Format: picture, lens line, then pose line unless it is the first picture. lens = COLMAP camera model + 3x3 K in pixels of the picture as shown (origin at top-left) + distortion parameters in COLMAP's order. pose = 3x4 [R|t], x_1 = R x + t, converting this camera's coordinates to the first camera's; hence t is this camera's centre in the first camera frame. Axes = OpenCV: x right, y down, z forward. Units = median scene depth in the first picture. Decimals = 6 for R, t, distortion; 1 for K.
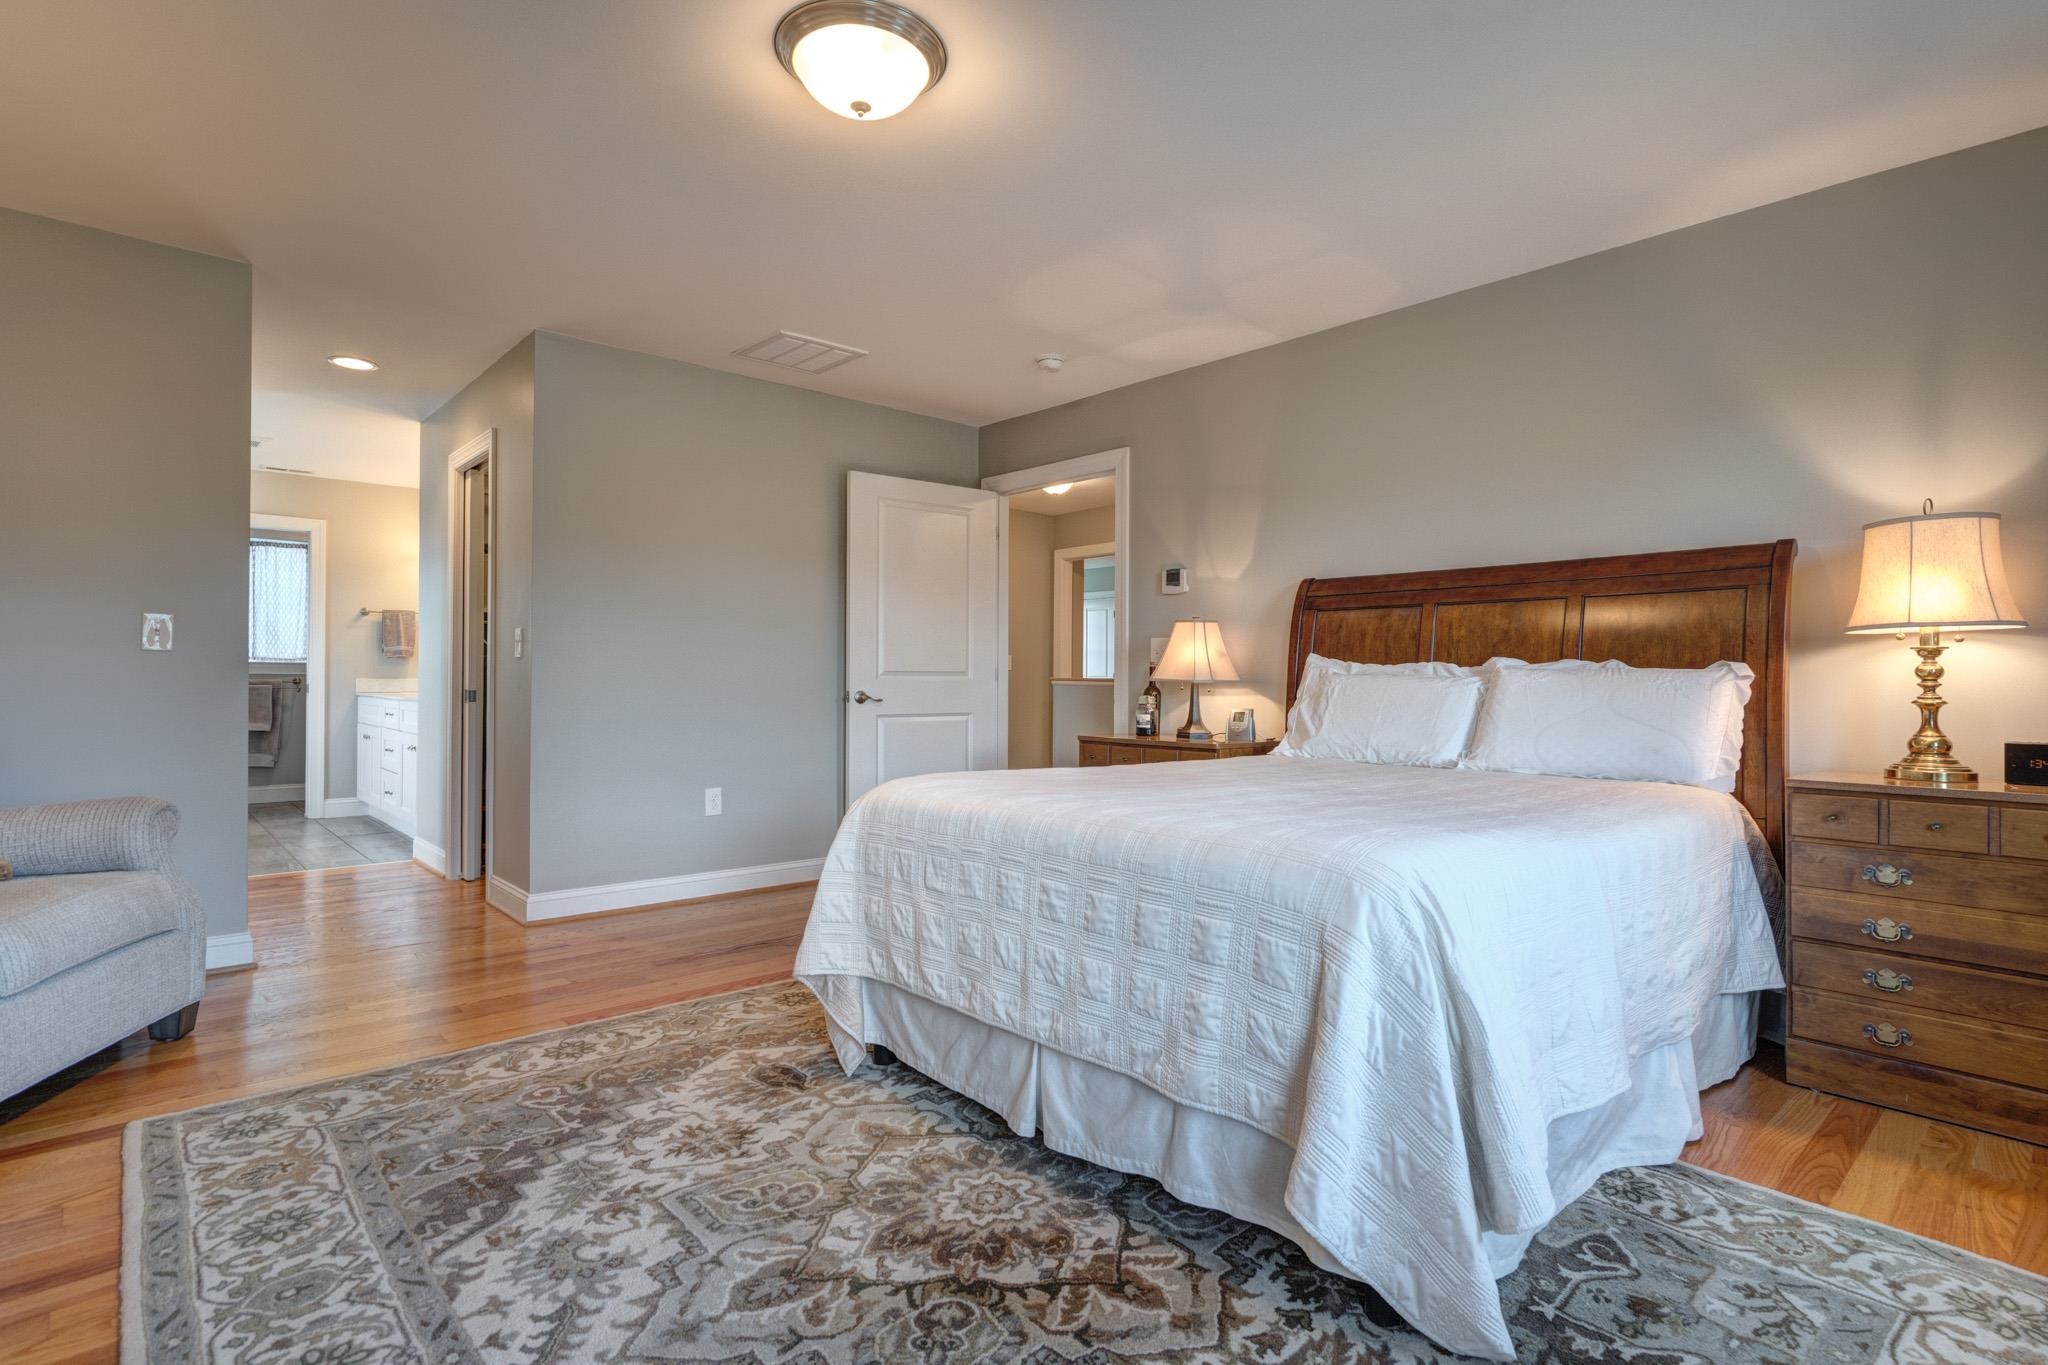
lens RADIAL K [[1013.1, 0, 1030.6], [0, 1013.1, 673.2], [0, 0, 1]] dist [-0.001184, 0.002082]
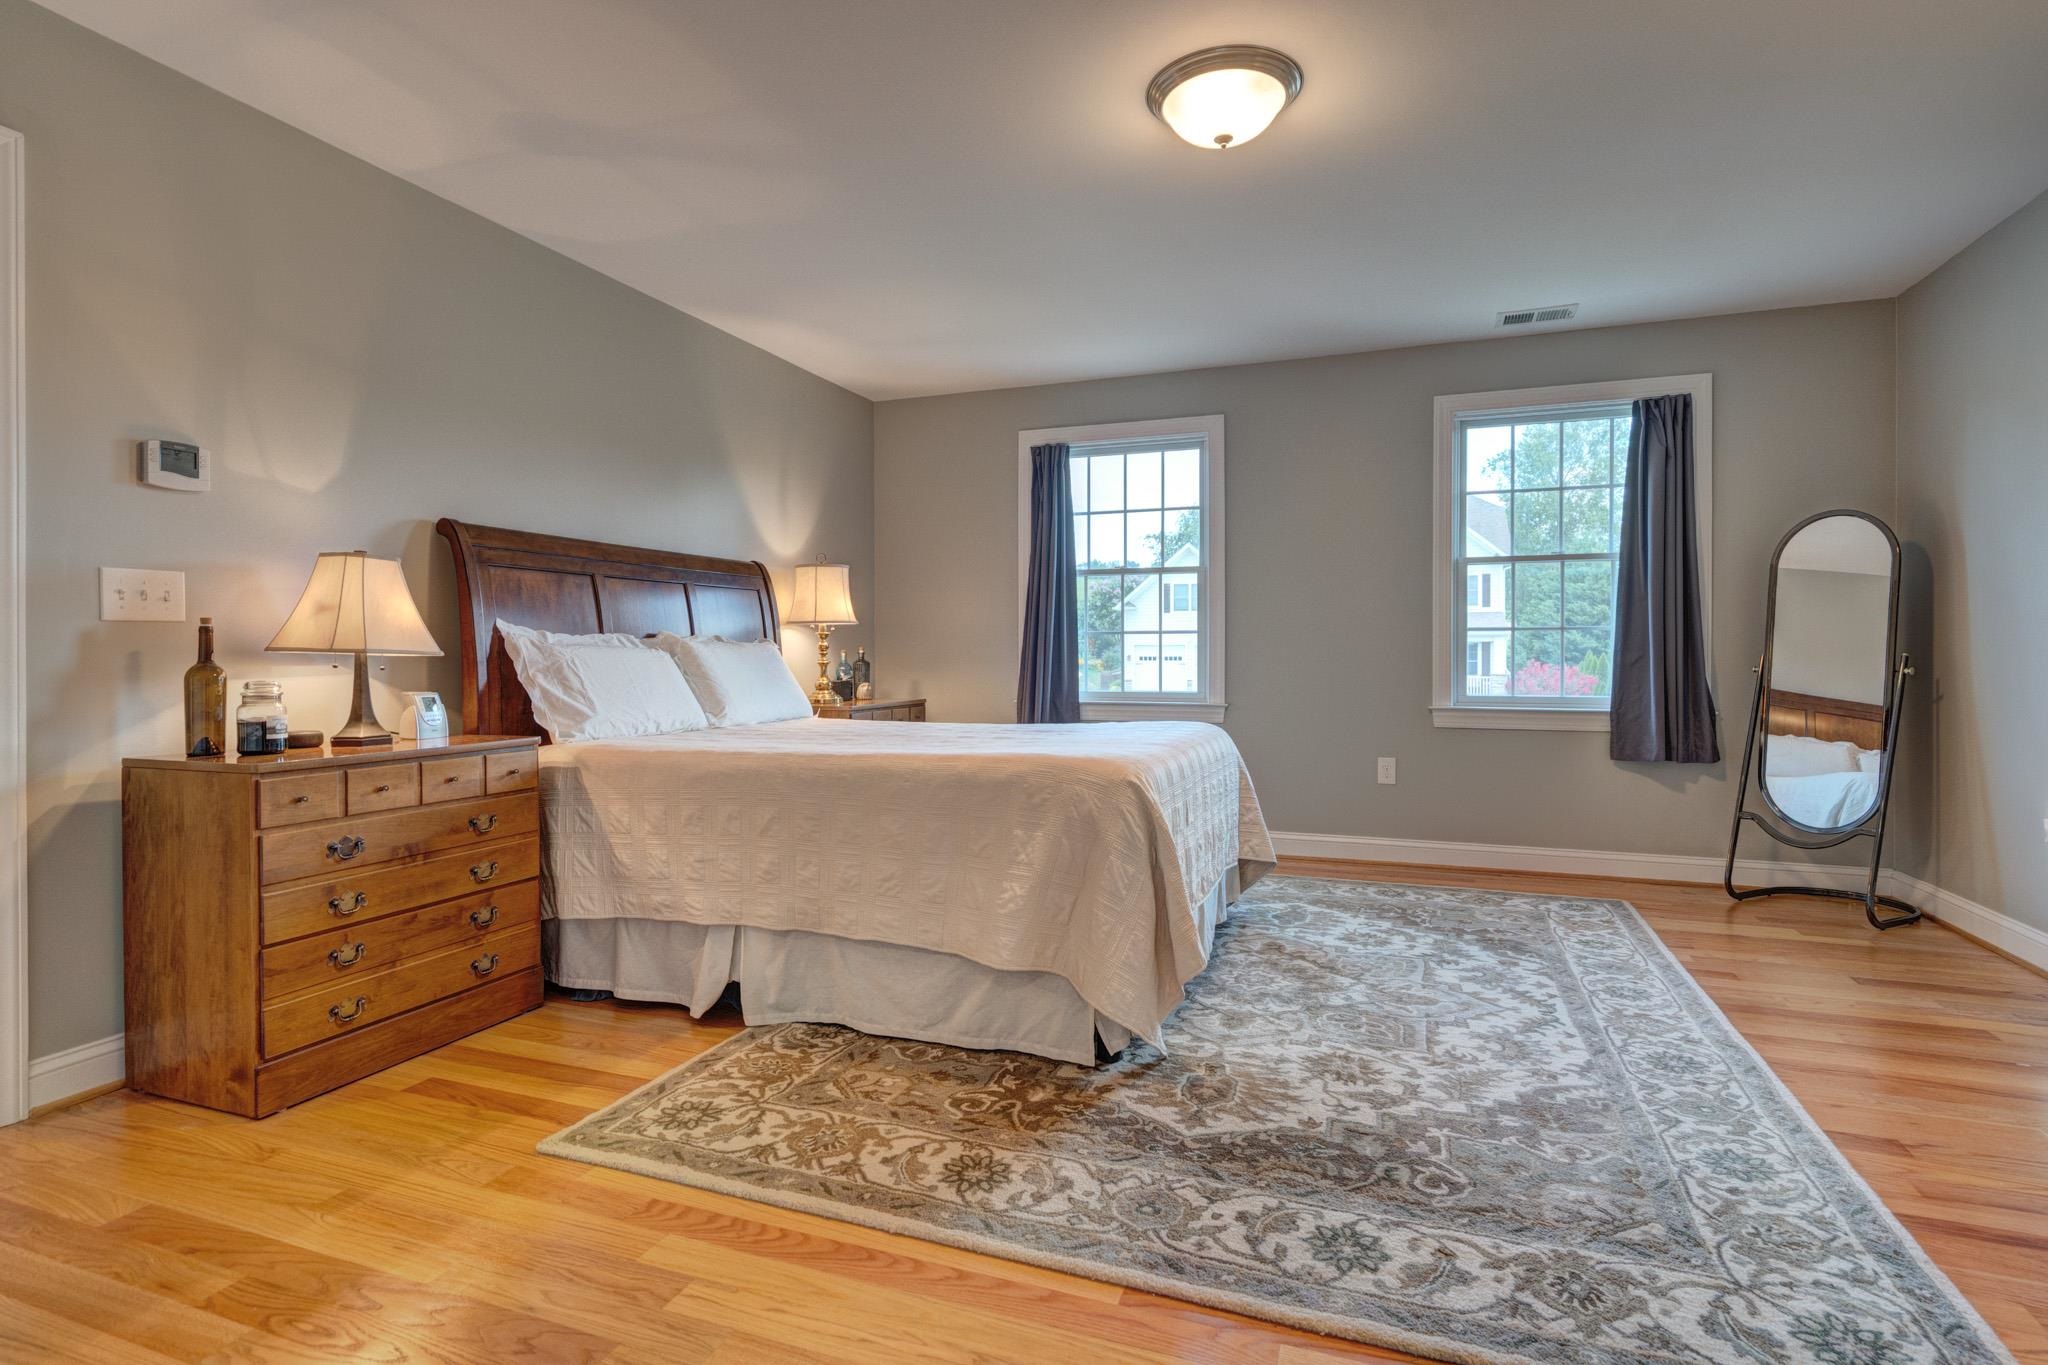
lens RADIAL K [[1001.3, 0, 1018.8], [0, 1001.3, 655.0], [0, 0, 1]] dist [0.000893, 0.001486]
pose [[-0.445616, -0.005123, 0.895209, -1.083092], [-0.005669, 0.999980, 0.002900, 0.008928], [-0.895206, -0.003782, -0.445636, 1.725473]]
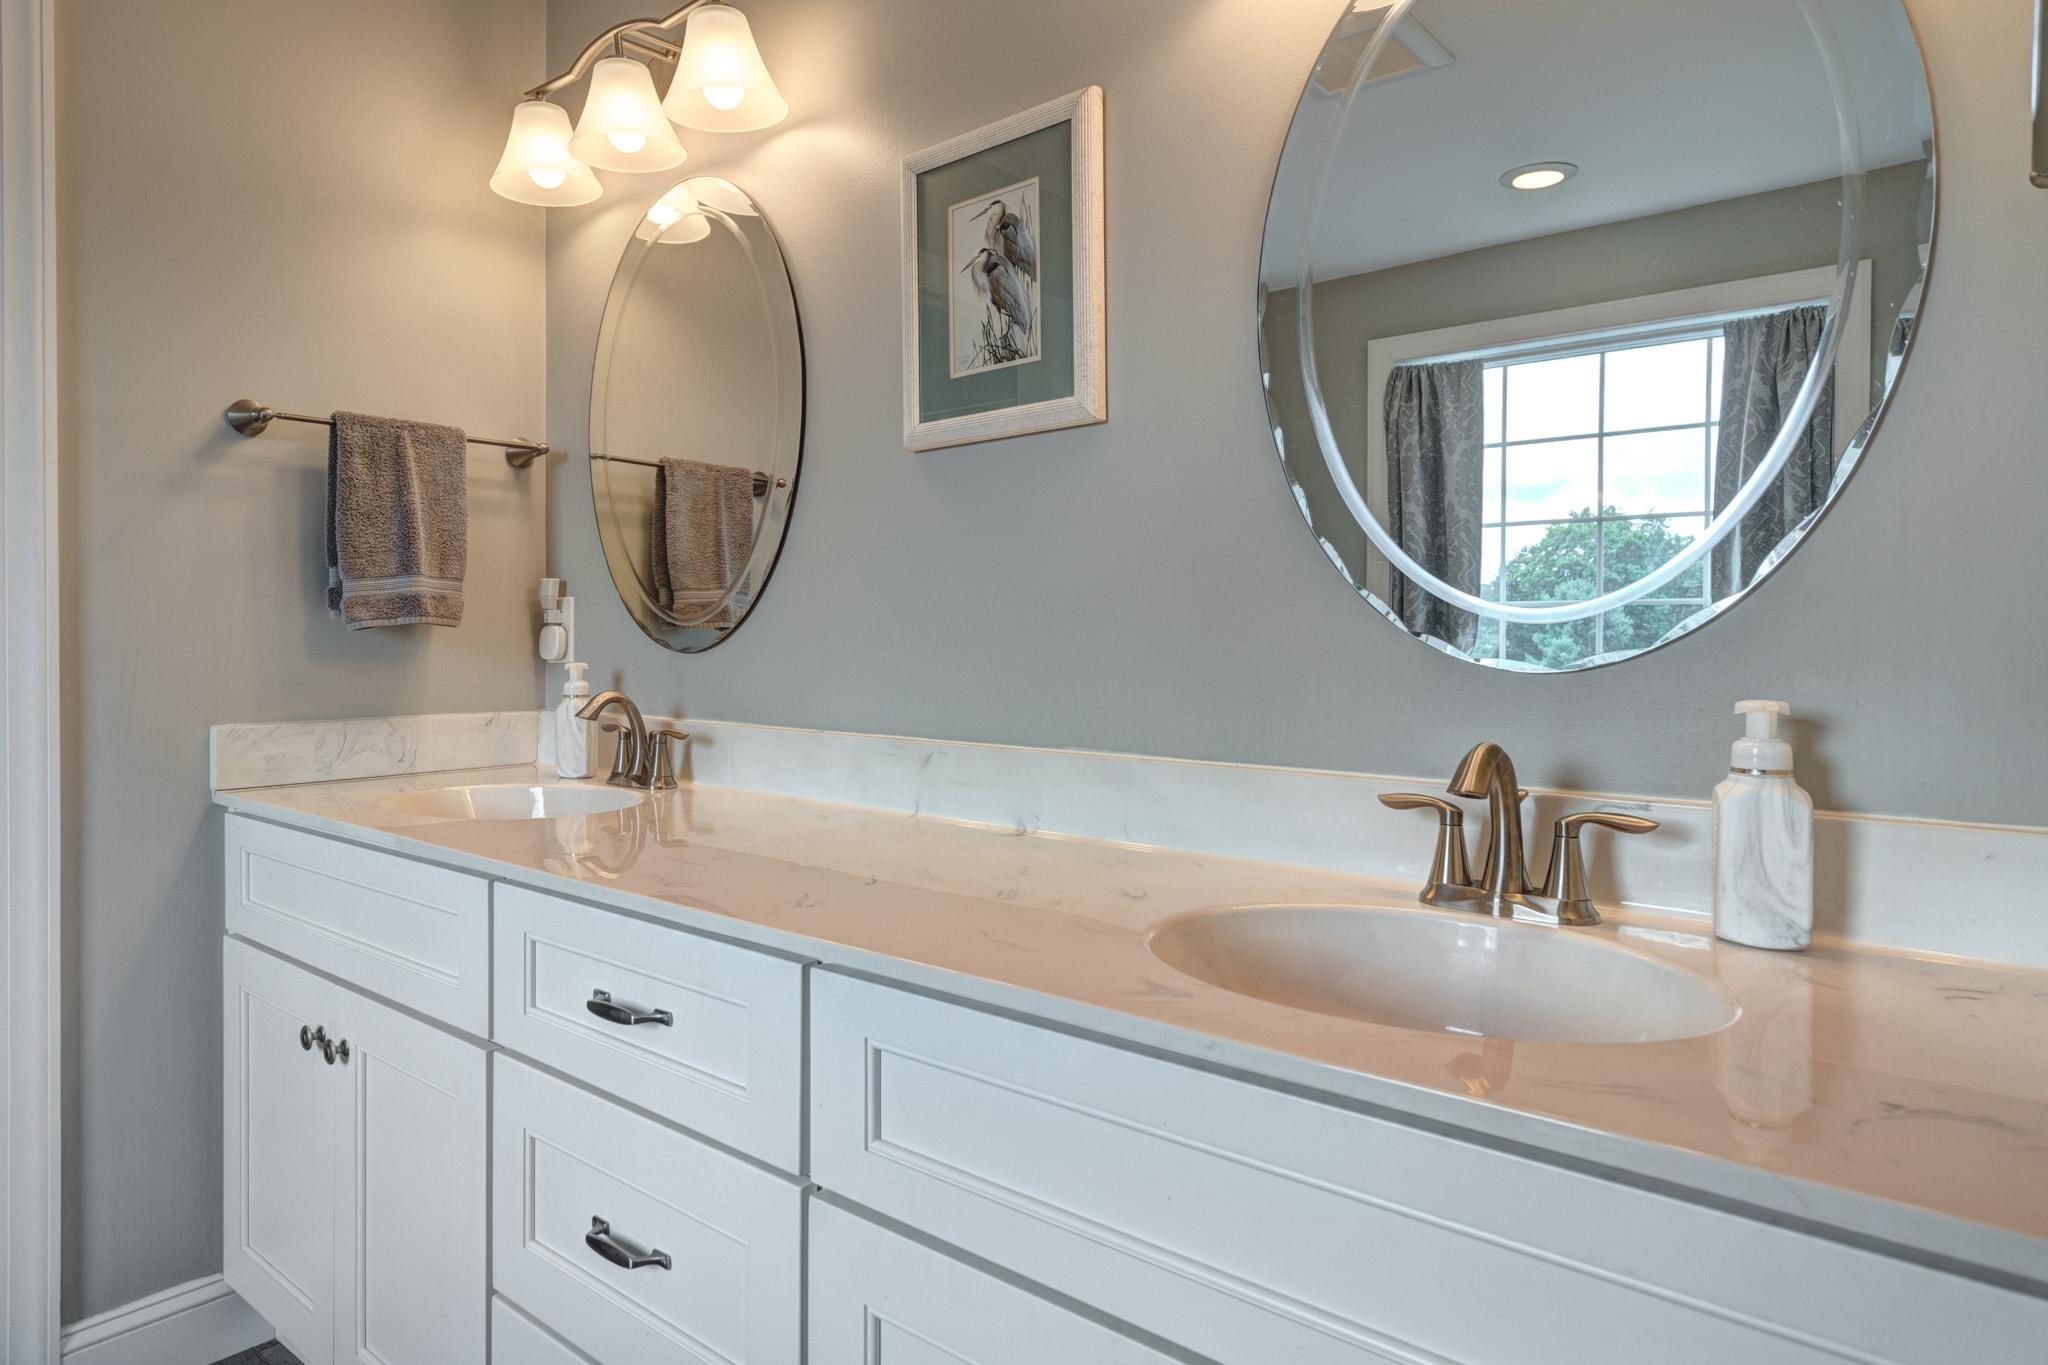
lens RADIAL K [[1200.0, 0, 1019.7], [0, 1200.0, 651.1], [0, 0, 1]] dist [0.006324, 0.001046]
pose [[0.990050, -0.001669, 0.140709, -1.702085], [-0.000566, 0.999874, 0.015844, -0.048160], [-0.140717, -0.015766, 0.989924, 2.314616]]
